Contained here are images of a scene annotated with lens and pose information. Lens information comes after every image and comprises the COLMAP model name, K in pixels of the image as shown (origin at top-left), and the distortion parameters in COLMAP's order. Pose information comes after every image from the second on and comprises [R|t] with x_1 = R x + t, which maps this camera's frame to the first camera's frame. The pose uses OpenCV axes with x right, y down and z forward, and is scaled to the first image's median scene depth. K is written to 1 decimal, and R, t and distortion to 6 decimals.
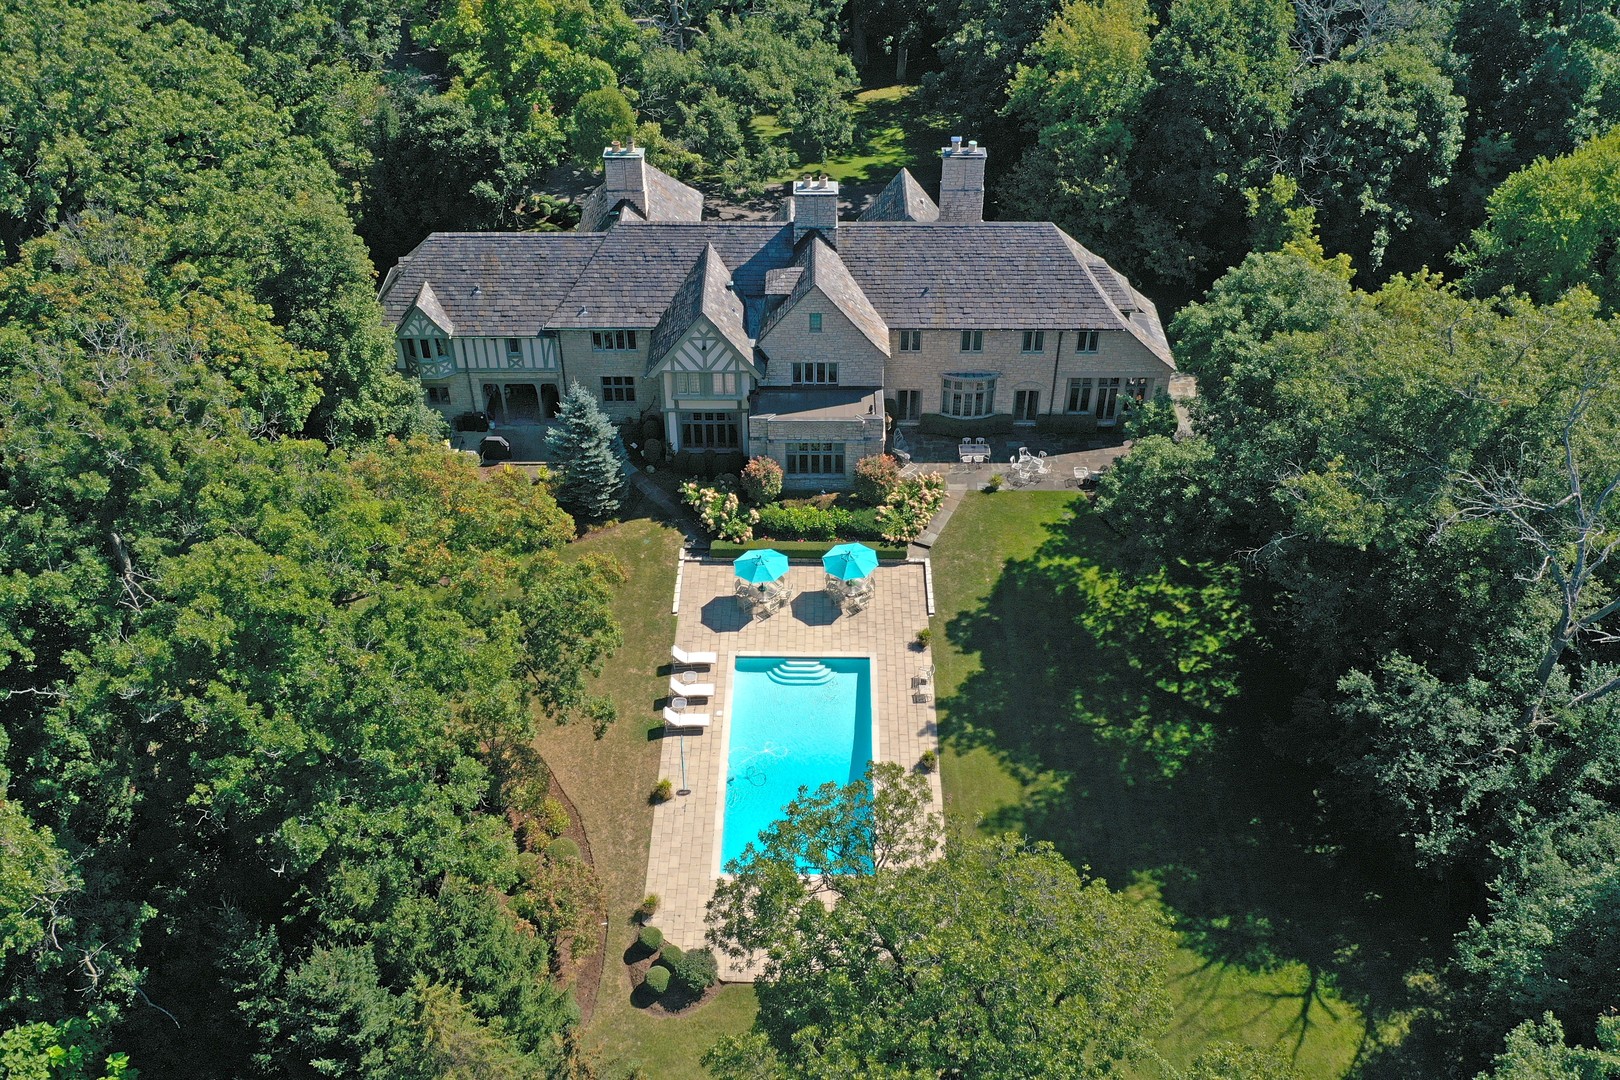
lens RADIAL K [[1554.2, 0, 810.0], [0, 1554.2, 540.0], [0, 0, 1]] dist [-0.012571, -0.002667]
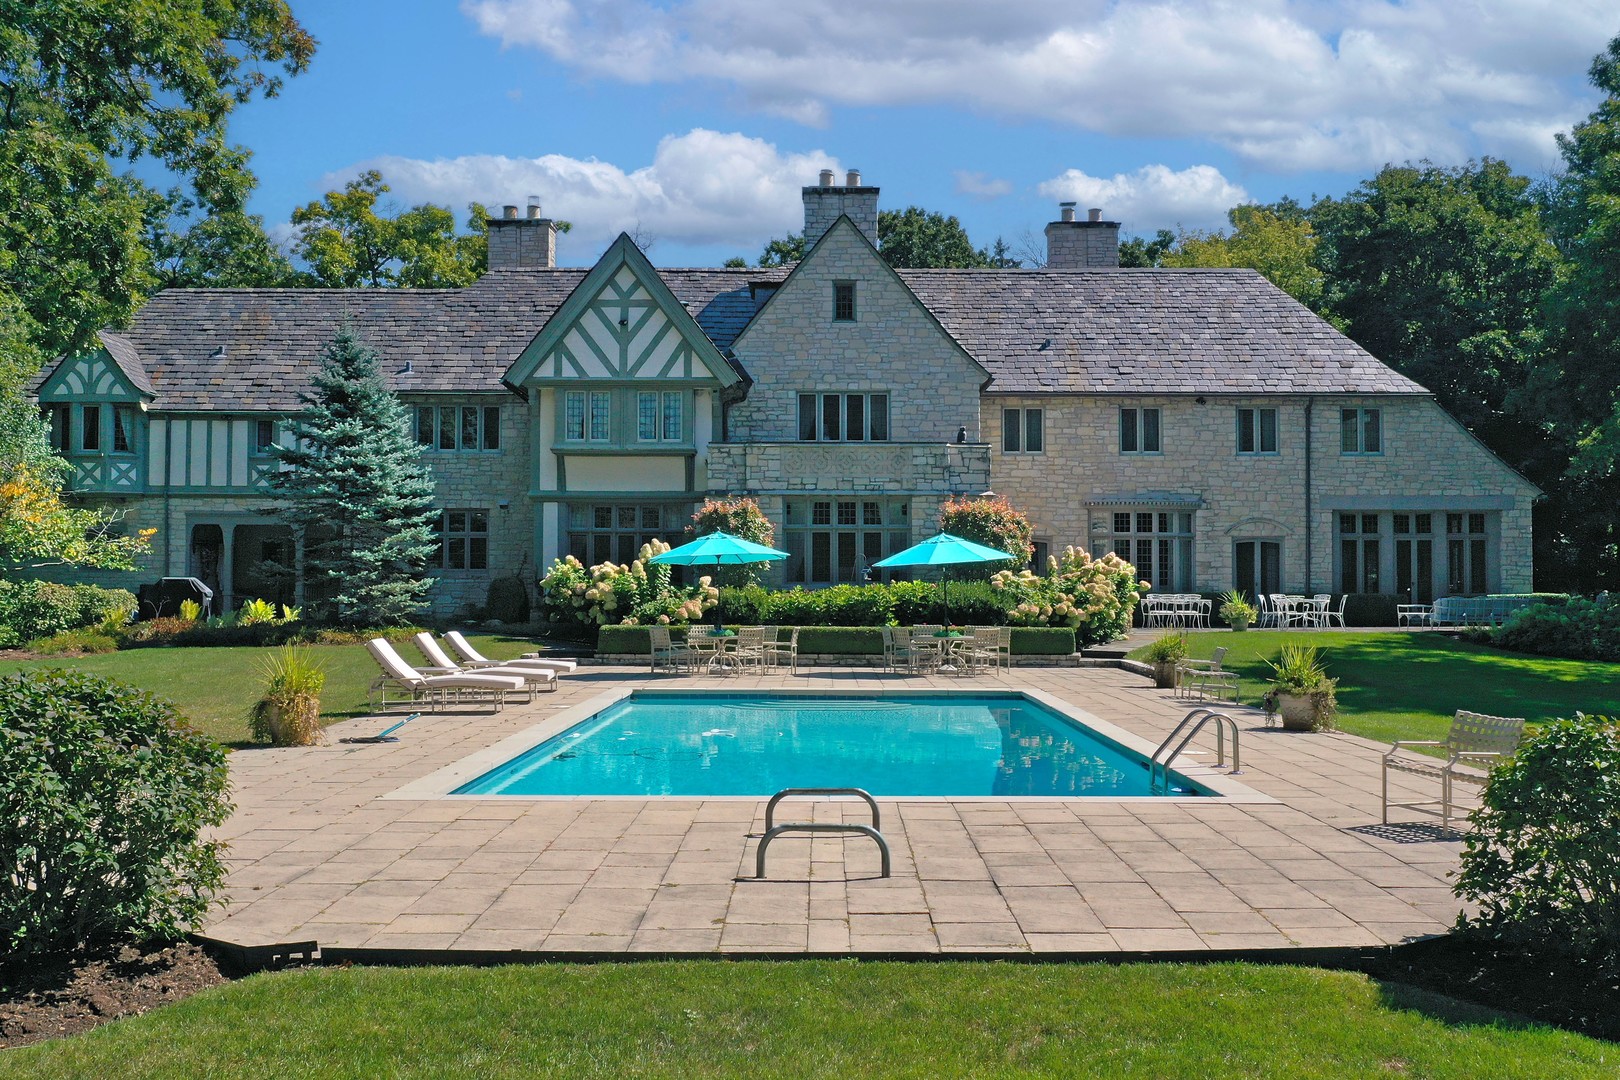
lens RADIAL K [[1554.2, 0, 810.0], [0, 1554.2, 540.0], [0, 0, 1]] dist [-0.012571, -0.002667]
pose [[0.999986, 0.003531, 0.004047, -0.009210], [-0.000013, 0.755021, -0.655700, 0.244461], [-0.005371, 0.655691, 0.755010, 0.630800]]
